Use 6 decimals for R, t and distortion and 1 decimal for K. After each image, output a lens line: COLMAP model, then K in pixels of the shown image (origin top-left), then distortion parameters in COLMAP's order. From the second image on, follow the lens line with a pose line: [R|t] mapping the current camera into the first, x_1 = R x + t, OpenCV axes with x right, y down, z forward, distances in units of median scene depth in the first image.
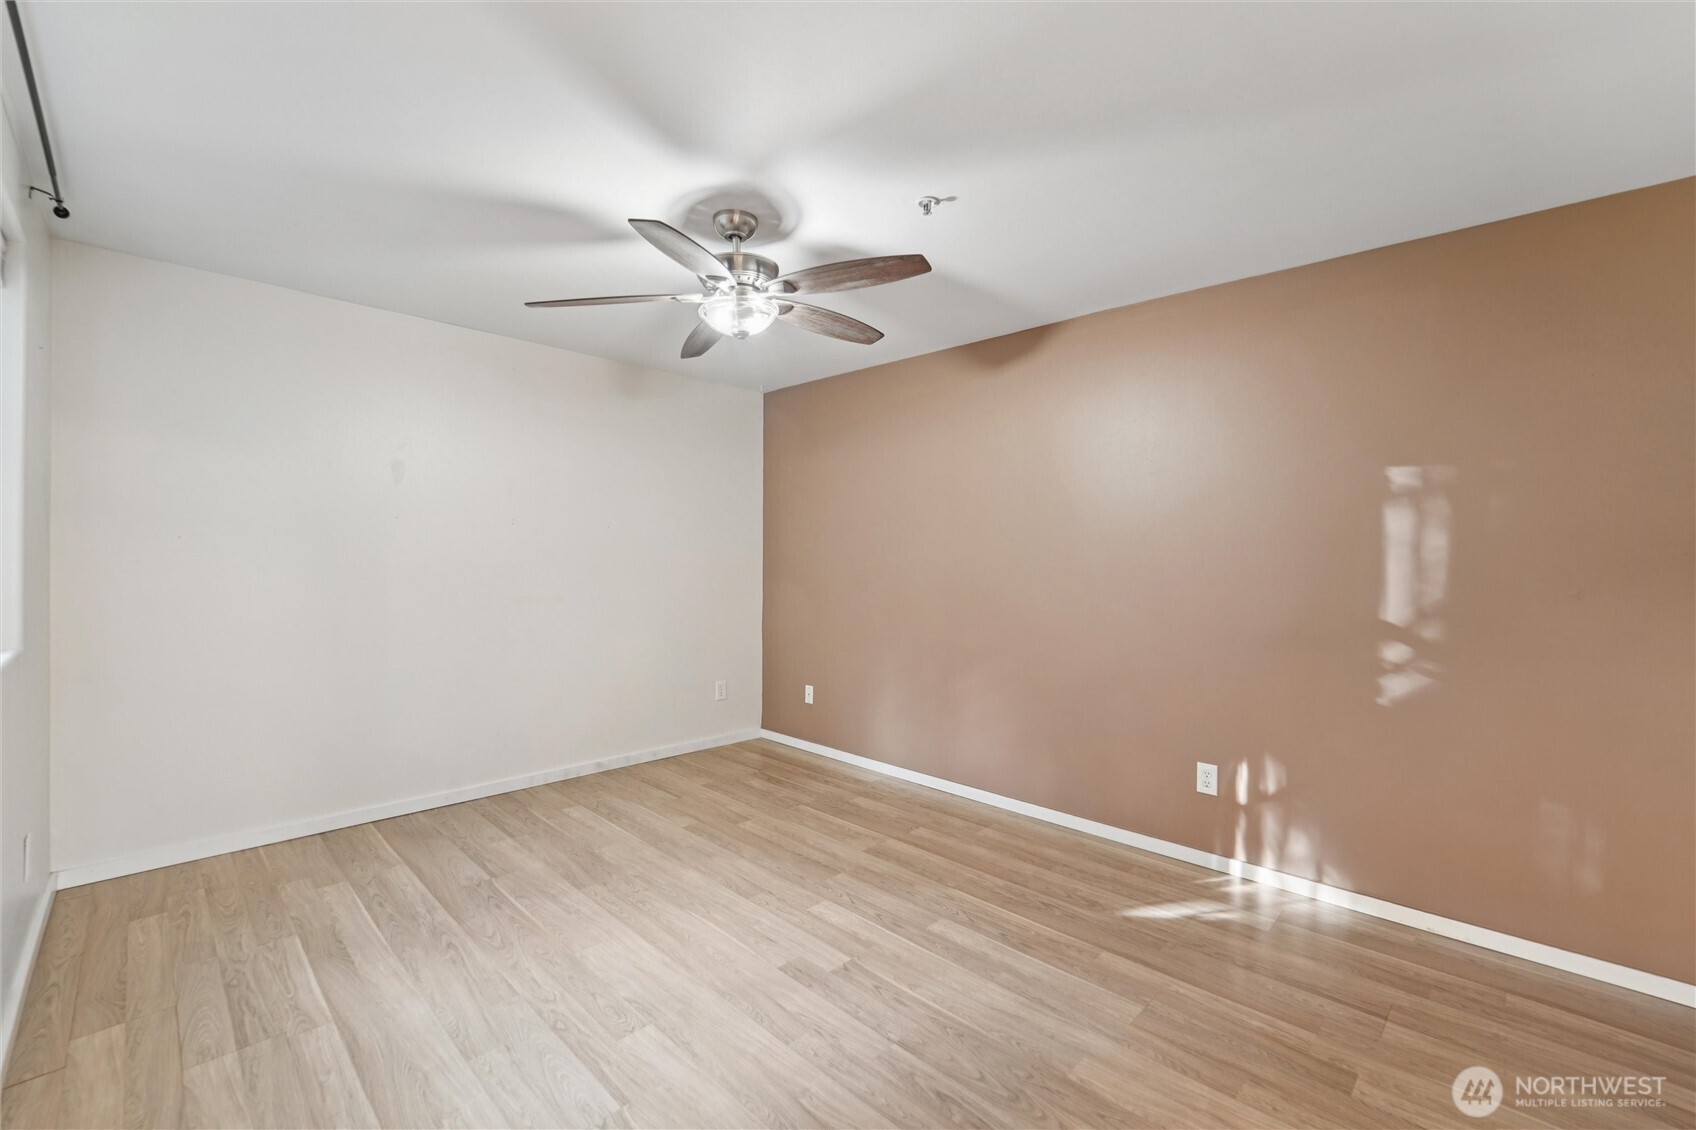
lens RADIAL K [[741.8, 0, 848.0], [0, 741.8, 565.0], [0, 0, 1]] dist [0.001498, 0.000974]
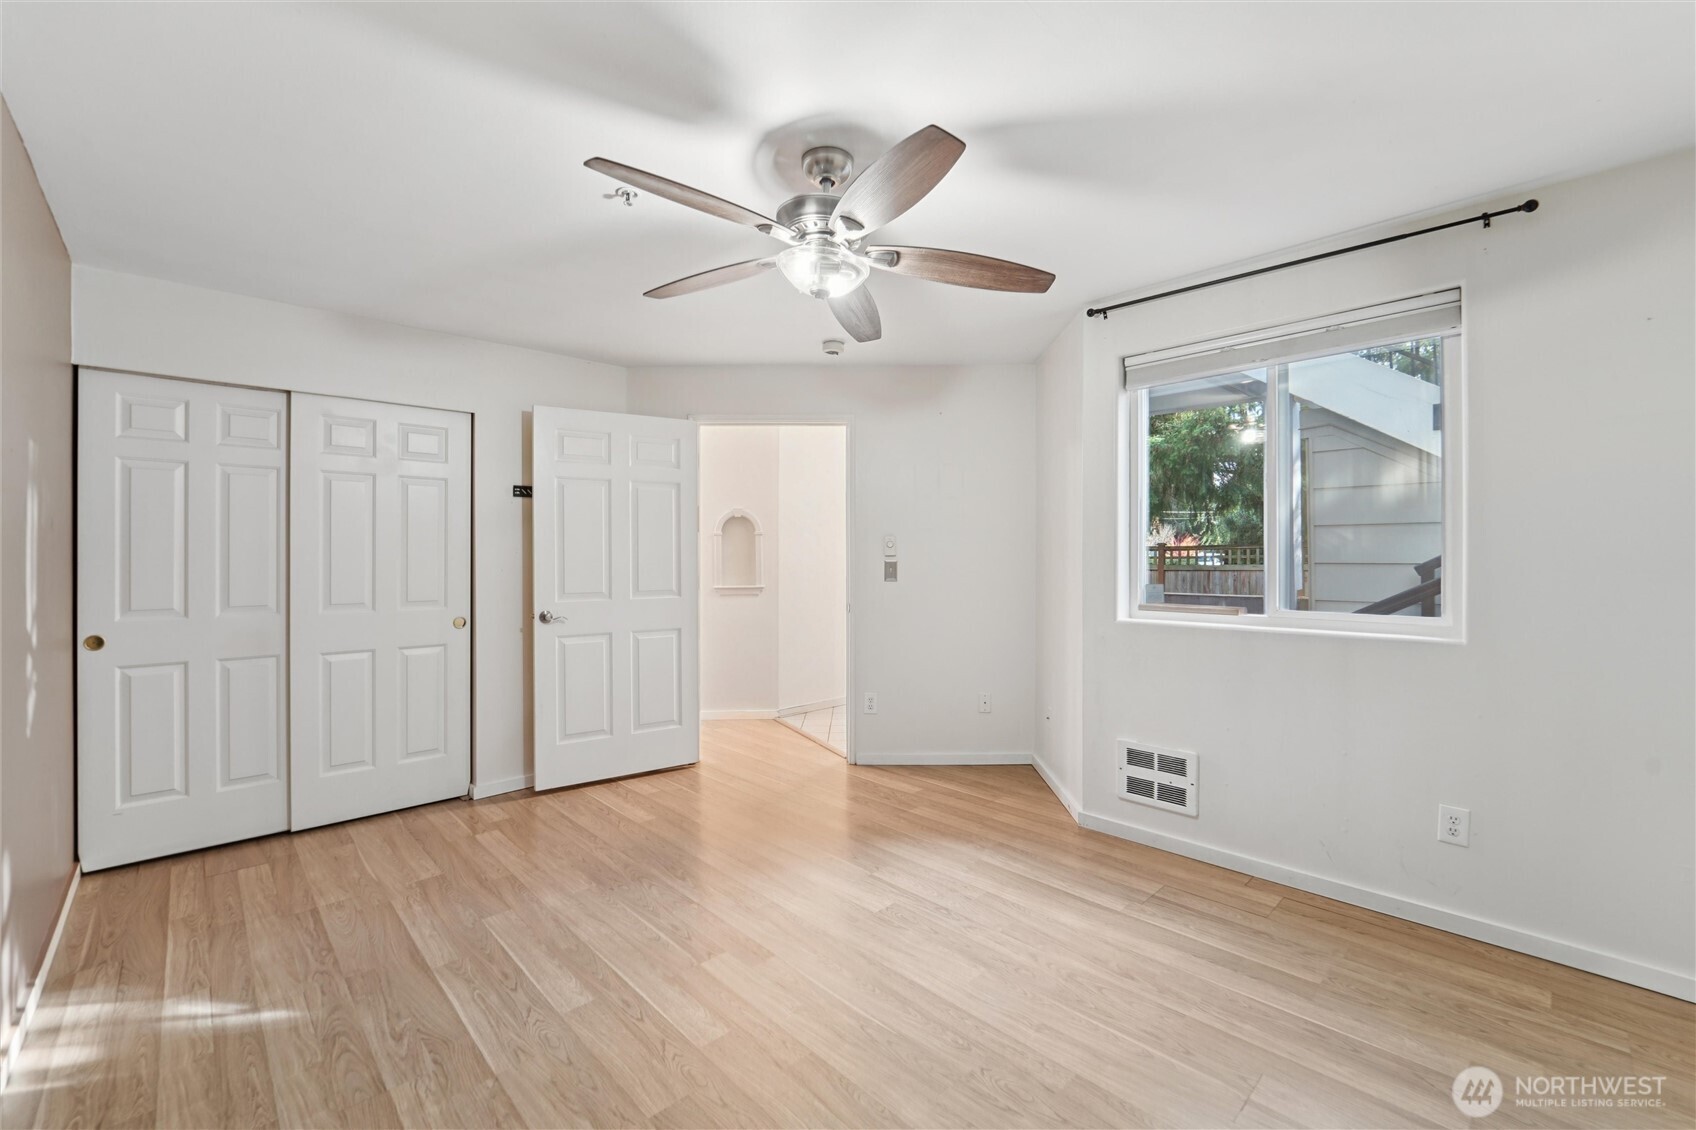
lens RADIAL K [[741.8, 0, 848.0], [0, 741.8, 565.0], [0, 0, 1]] dist [0.001498, 0.000974]
pose [[-0.999352, 0.002784, 0.035876, -0.229348], [0.003824, 0.999573, 0.028963, -0.024553], [-0.035780, 0.029082, -0.998936, 1.972026]]
